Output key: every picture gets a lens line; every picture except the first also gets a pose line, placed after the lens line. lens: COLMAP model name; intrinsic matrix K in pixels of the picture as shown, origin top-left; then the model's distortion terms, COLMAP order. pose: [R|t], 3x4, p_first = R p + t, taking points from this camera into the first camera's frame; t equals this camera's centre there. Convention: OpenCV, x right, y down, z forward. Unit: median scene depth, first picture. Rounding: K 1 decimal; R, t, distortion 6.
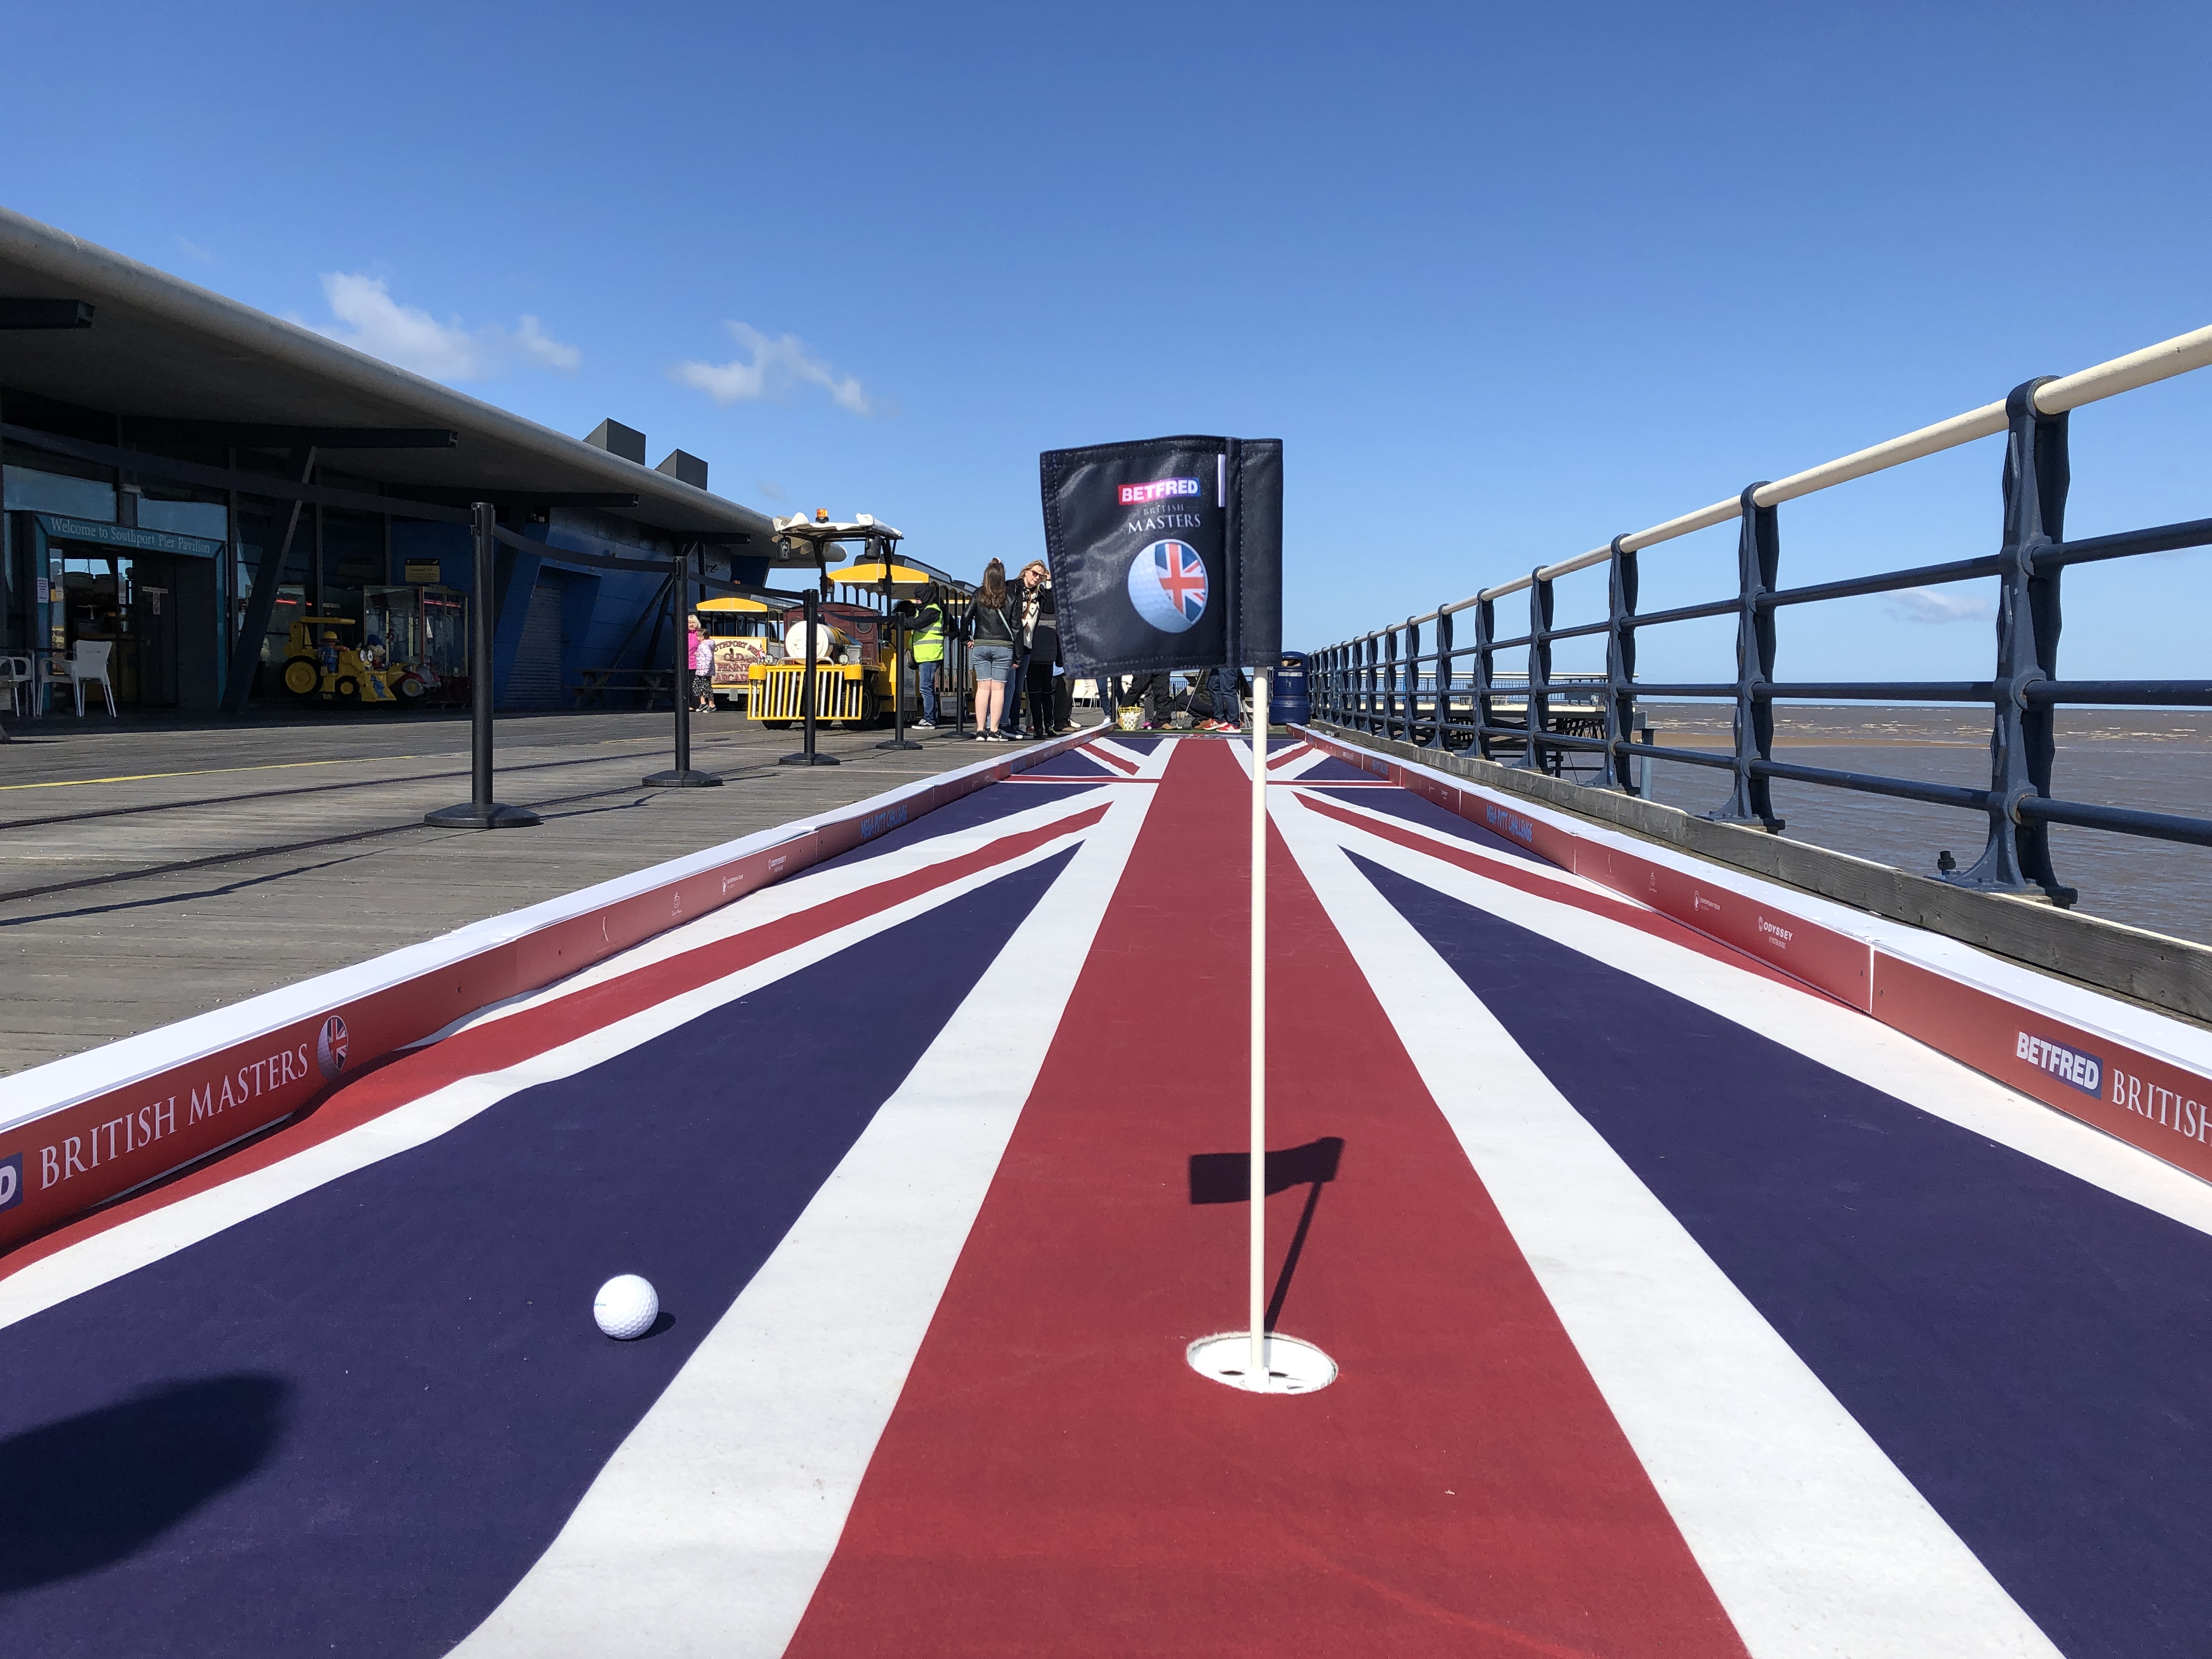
lens RADIAL K [[1808.8, 0, 1106.0], [0, 1808.8, 829.5], [0, 0, 1]] dist [0.055777, 0.001898]
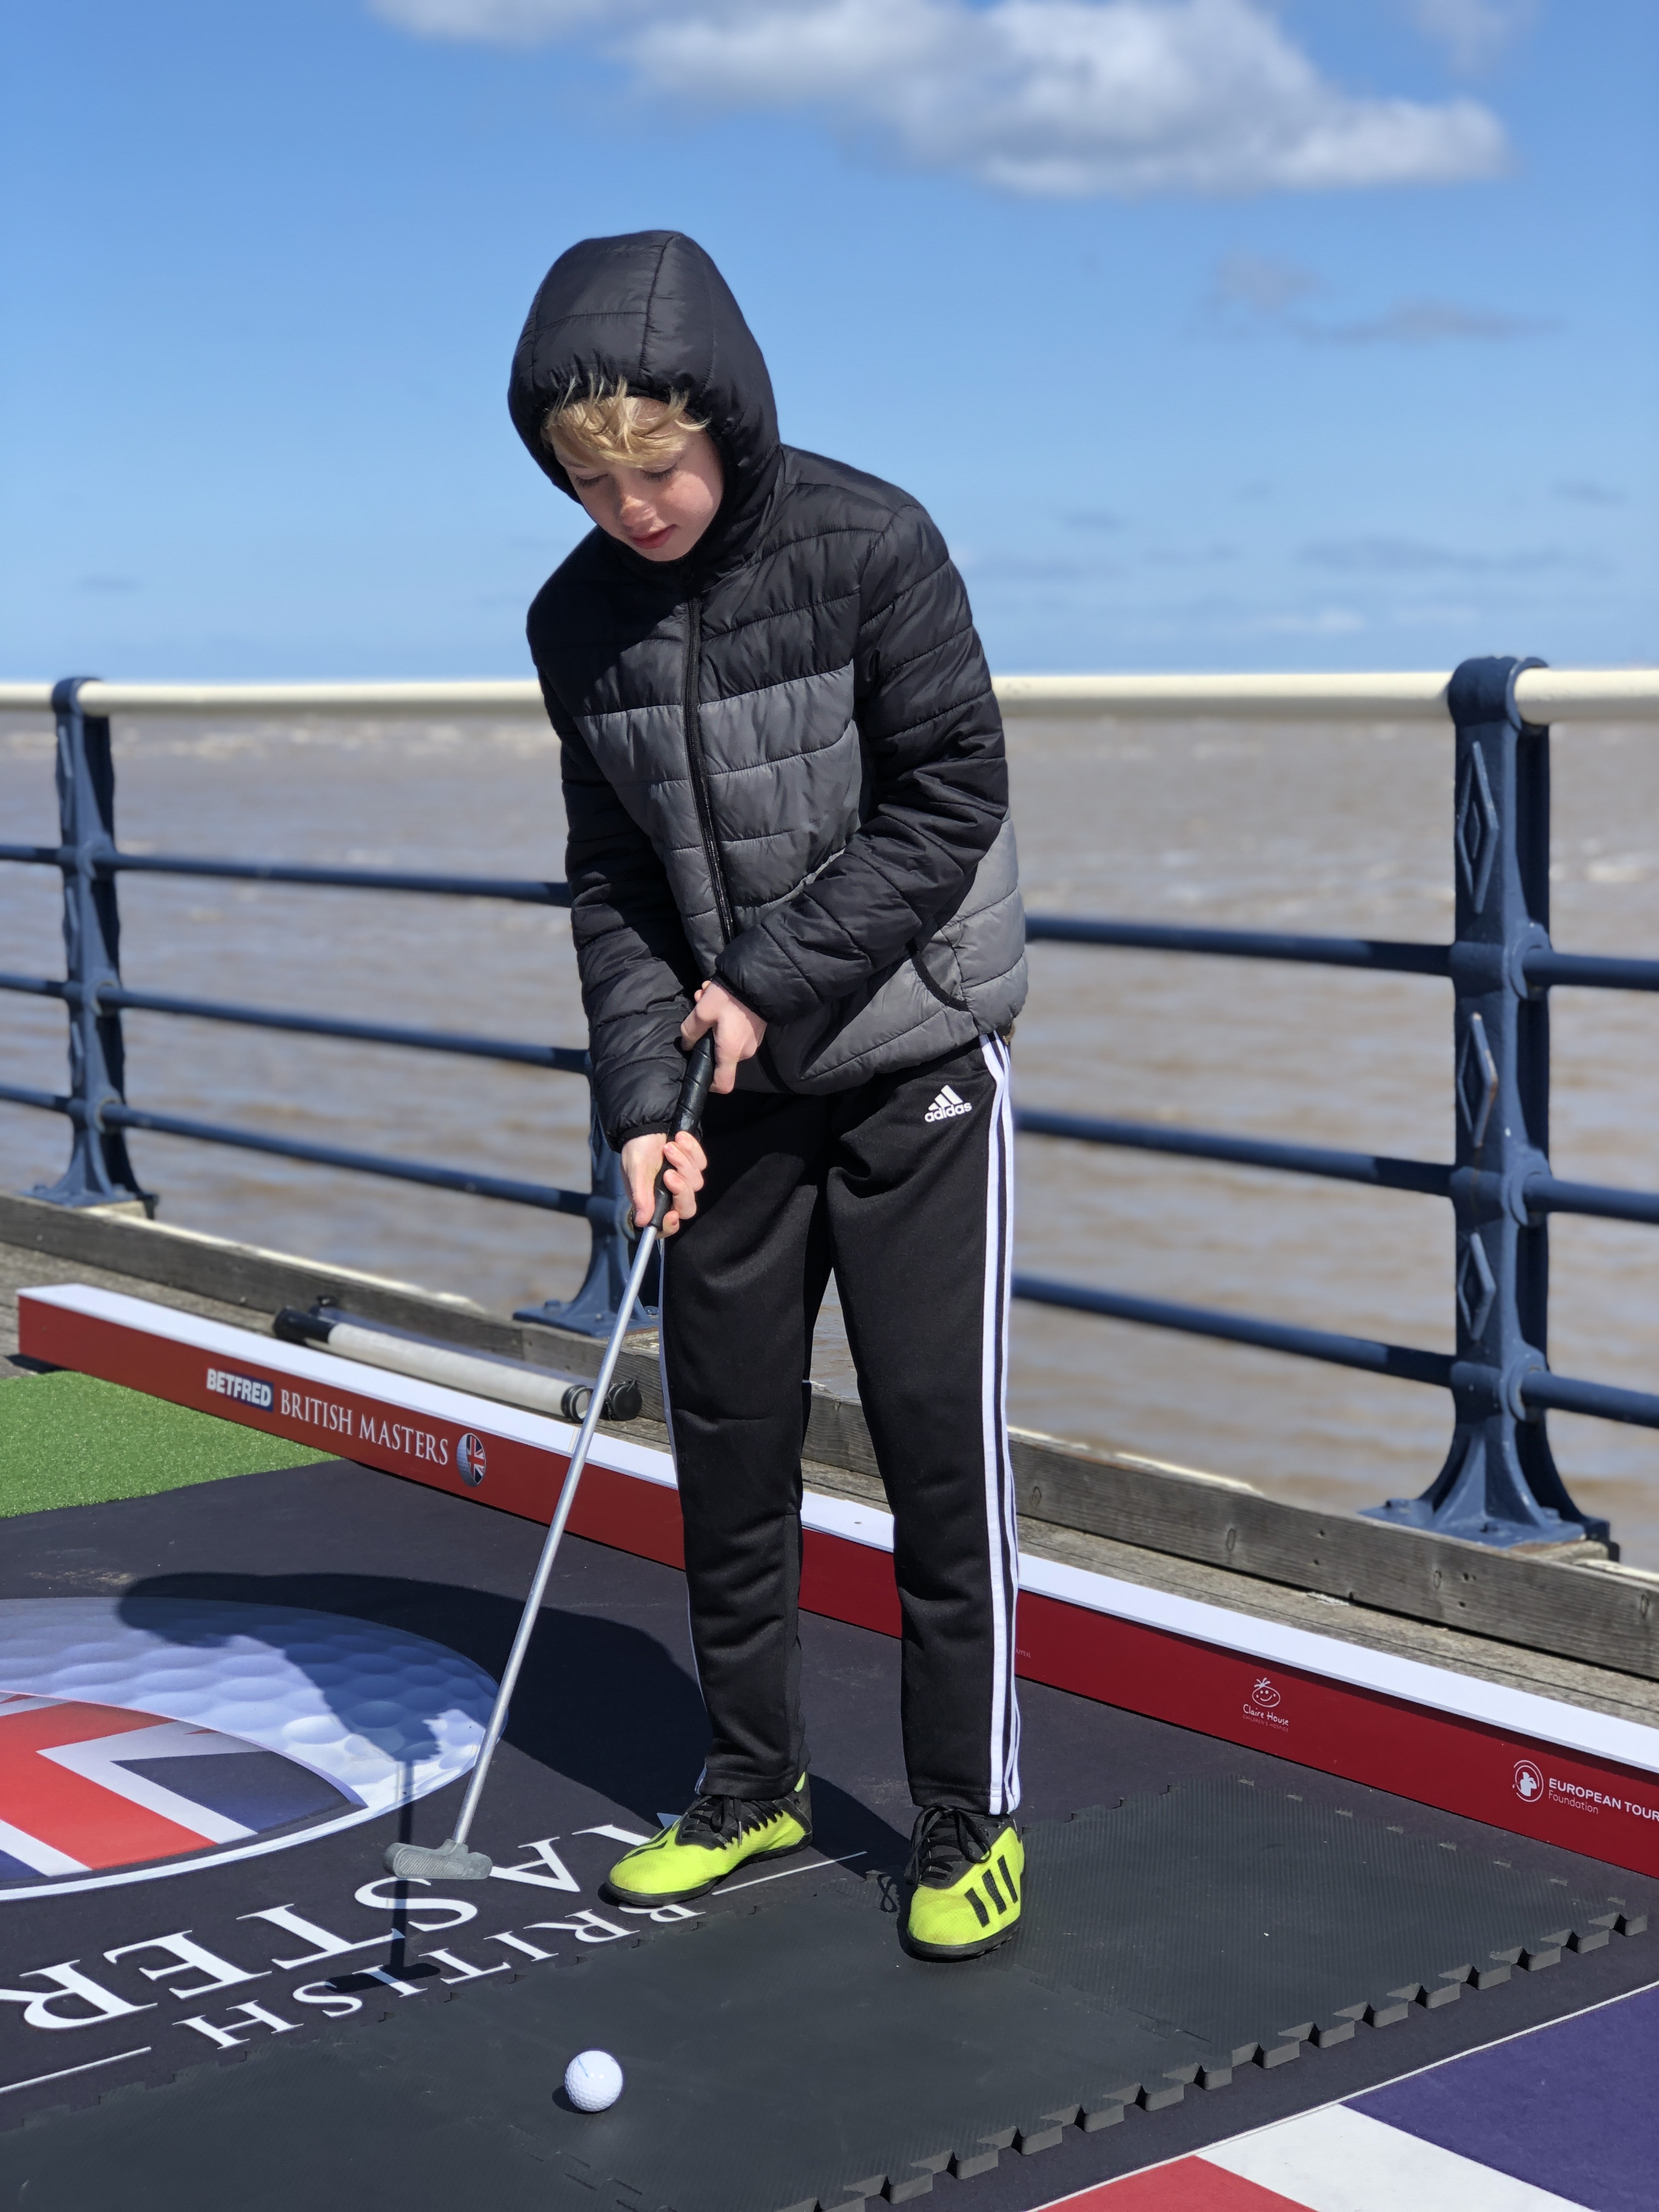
lens RADIAL K [[3623.4, 0, 829.5], [0, 3623.4, 1106.0], [0, 0, 1]] dist [0.067317, 0.063208]
pose [[0.745270, -0.093322, 0.660199, -0.494478], [0.062702, 0.995578, 0.069948, -0.131527], [-0.663808, -0.010734, 0.747826, -0.703553]]
